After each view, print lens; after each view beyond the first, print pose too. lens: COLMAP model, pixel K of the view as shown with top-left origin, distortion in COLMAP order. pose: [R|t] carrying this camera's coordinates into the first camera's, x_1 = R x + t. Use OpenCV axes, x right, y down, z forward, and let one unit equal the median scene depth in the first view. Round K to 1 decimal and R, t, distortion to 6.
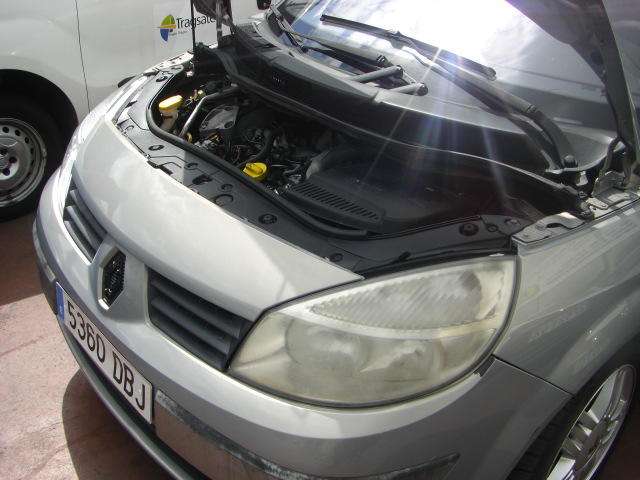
lens RADIAL K [[723.5, 0, 315.0], [0, 723.5, 245.0], [0, 0, 1]] dist [-0.150134, 0.000000]
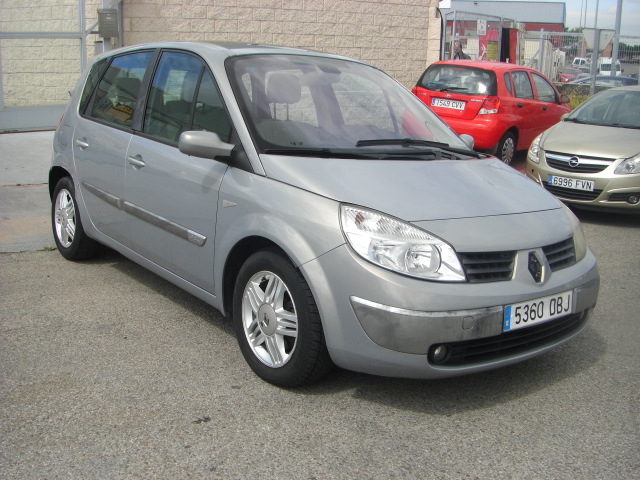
lens RADIAL K [[723.5, 0, 314.2], [0, 723.5, 245.2], [0, 0, 1]] dist [-0.150134, 0.000000]
pose [[0.027098, -0.253254, 0.967020, -2.186911], [0.429810, 0.876341, 0.217462, -0.690645], [-0.902513, 0.409742, 0.132599, 1.308455]]
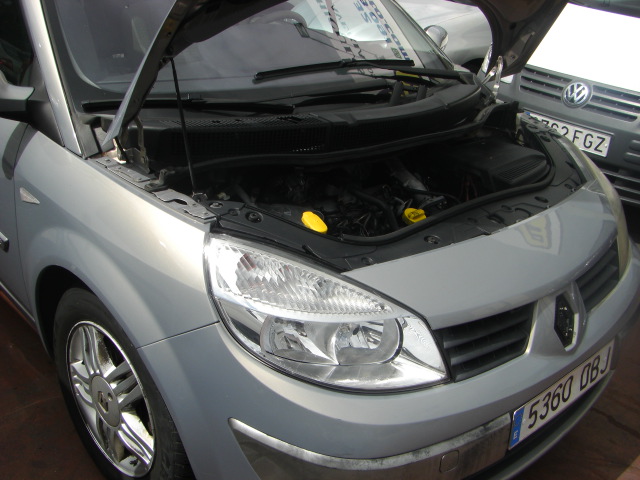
lens RADIAL K [[723.5, 0, 319.0], [0, 723.5, 240.7], [0, 0, 1]] dist [-0.150134, 0.000000]
pose [[-0.049870, -0.461426, 0.885776, -1.202341], [0.415852, 0.796753, 0.438464, -0.698672], [-0.908064, 0.390218, 0.152151, 1.176955]]
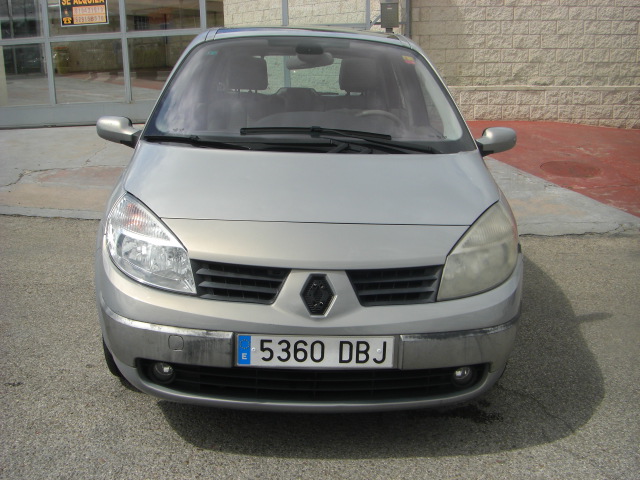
lens RADIAL K [[723.5, 0, 317.9], [0, 723.5, 245.5], [0, 0, 1]] dist [-0.150134, 0.000000]
pose [[0.604840, -0.219513, 0.765495, -1.427022], [0.376990, 0.925649, -0.032432, 0.001478], [-0.701461, 0.308201, 0.642624, 0.044552]]
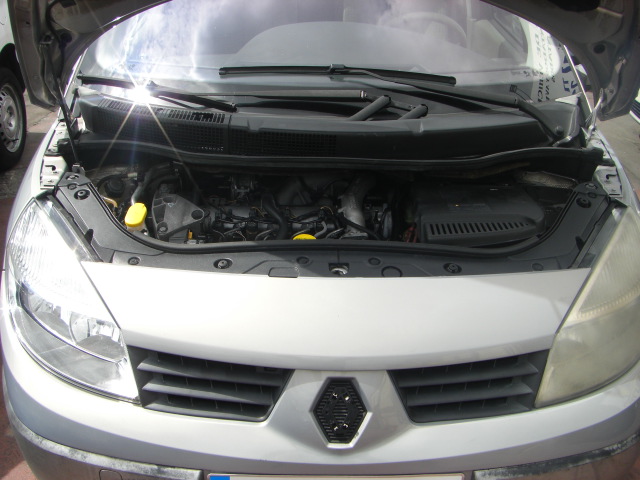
lens RADIAL K [[723.5, 0, 318.7], [0, 723.5, 244.4], [0, 0, 1]] dist [-0.150134, 0.000000]
pose [[0.628893, -0.384494, 0.675764, -0.833590], [0.380648, 0.910133, 0.163598, -0.295954], [-0.677938, 0.154342, 0.718734, 0.391161]]
